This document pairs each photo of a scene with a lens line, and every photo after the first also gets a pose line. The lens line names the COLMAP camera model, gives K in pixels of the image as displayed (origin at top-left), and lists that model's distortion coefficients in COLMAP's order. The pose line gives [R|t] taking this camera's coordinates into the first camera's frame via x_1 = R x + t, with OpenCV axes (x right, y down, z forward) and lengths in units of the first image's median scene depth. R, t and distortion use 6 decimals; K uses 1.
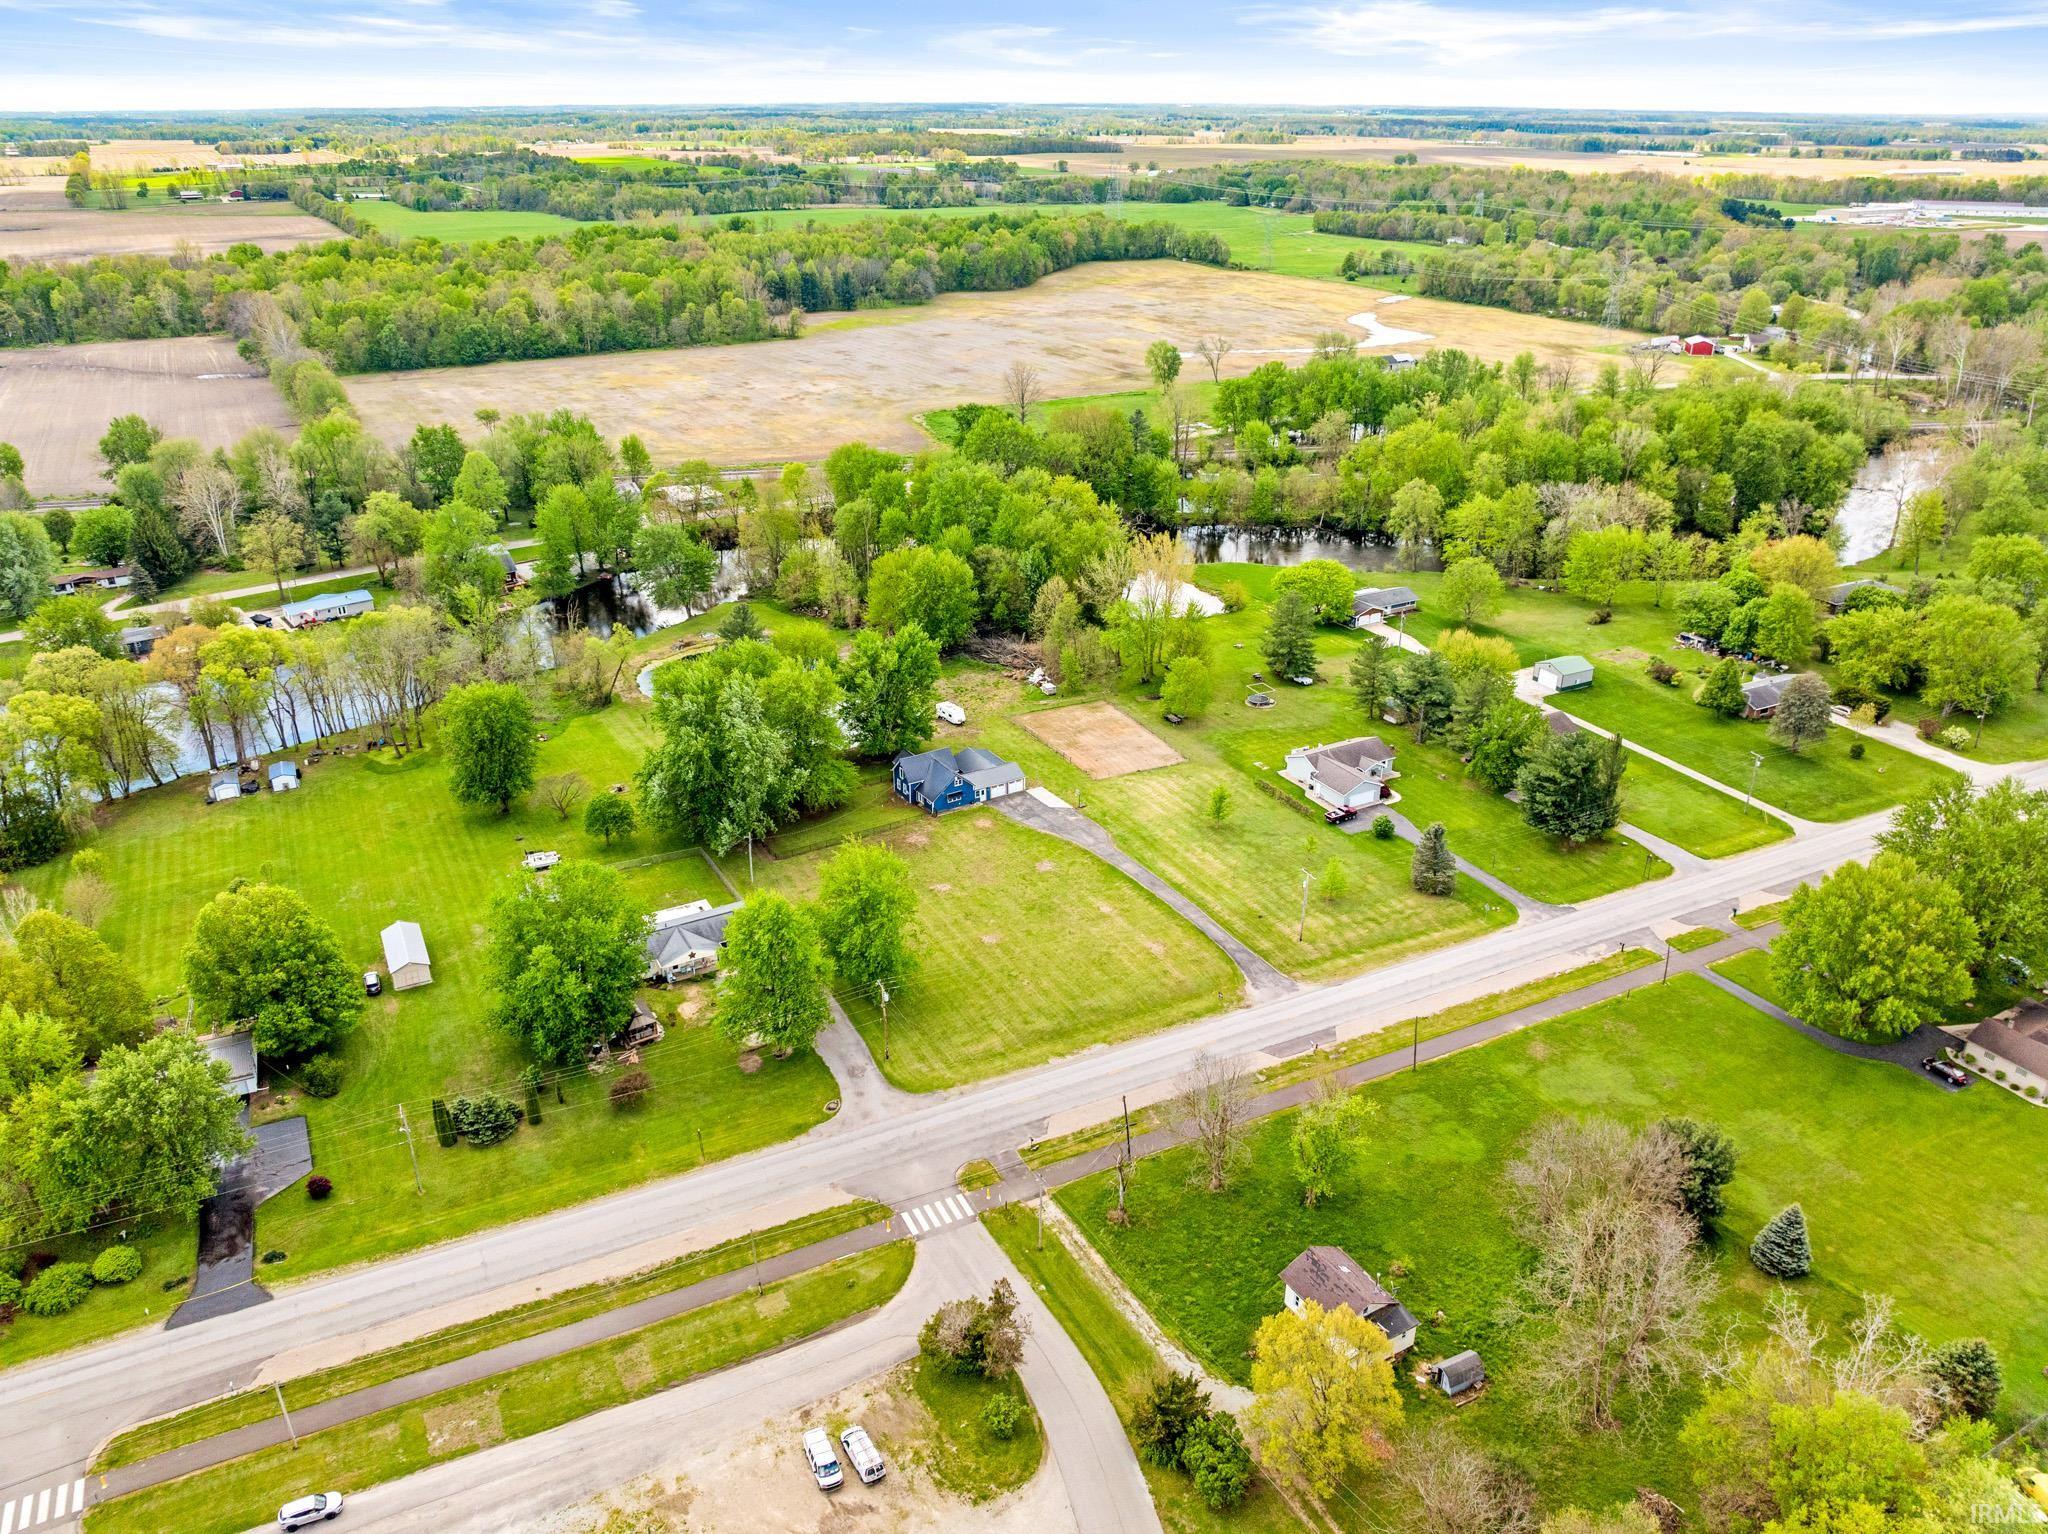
lens RADIAL K [[1459.7, 0, 1032.7], [0, 1459.7, 771.3], [0, 0, 1]] dist [-0.038899, 0.006242]
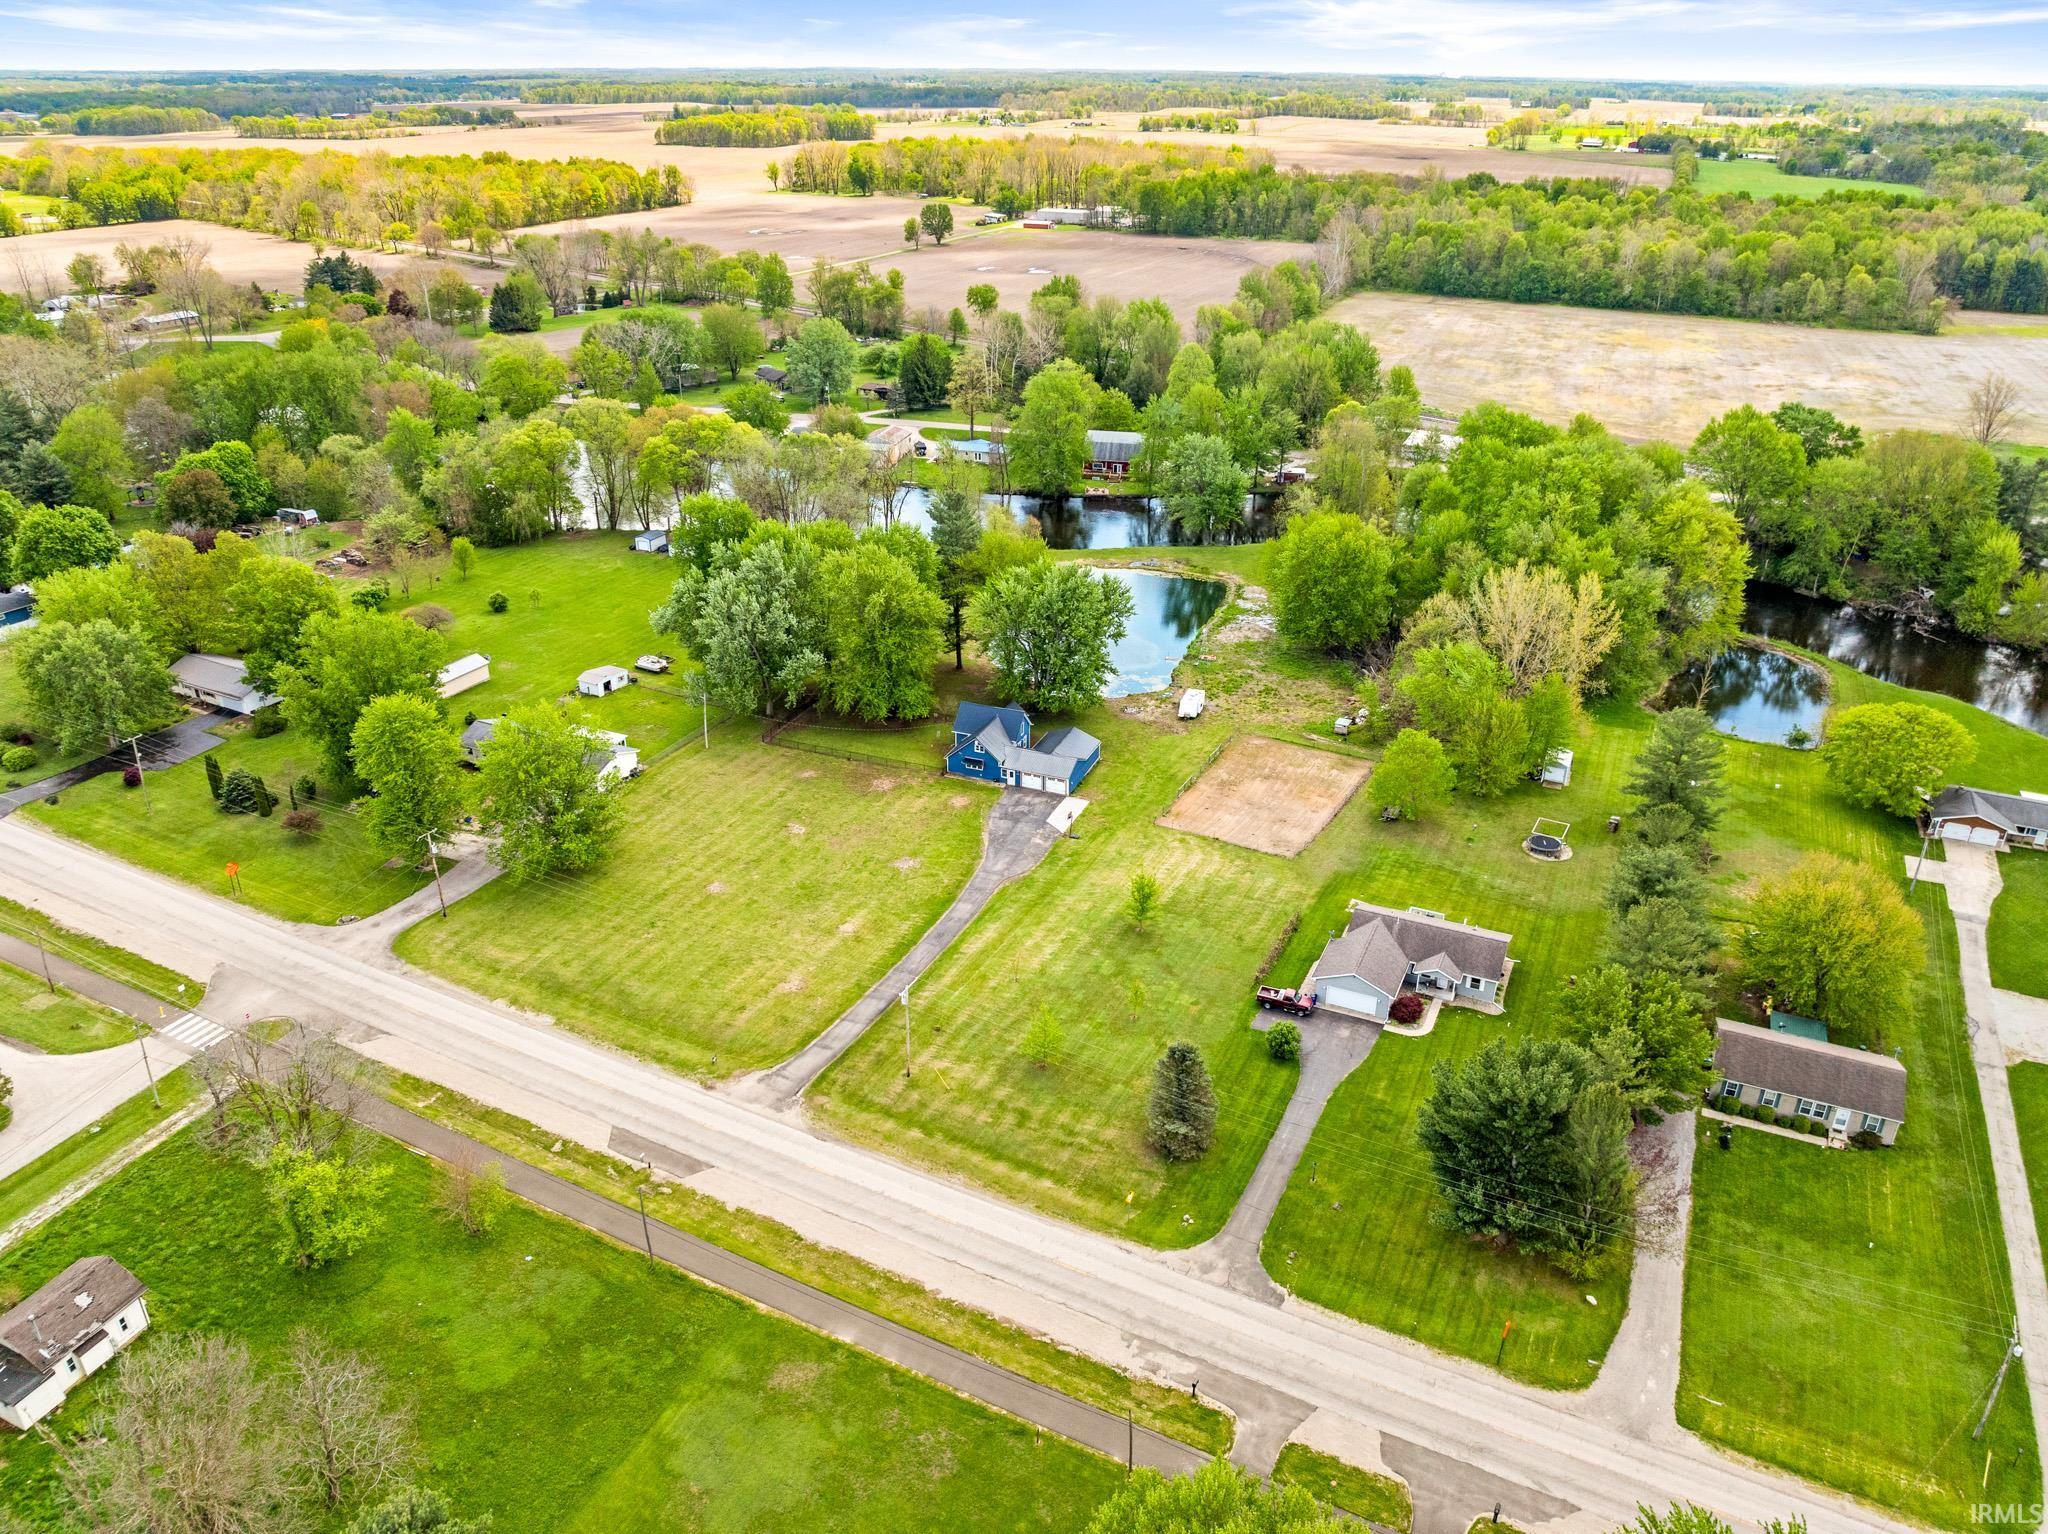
lens RADIAL K [[1459.7, 0, 1032.7], [0, 1459.7, 771.3], [0, 0, 1]] dist [-0.038899, 0.006242]
pose [[0.593169, 0.357430, -0.721384, 0.550889], [-0.347282, 0.921989, 0.171267, -0.128586], [0.726323, 0.148933, 0.671024, 0.465165]]
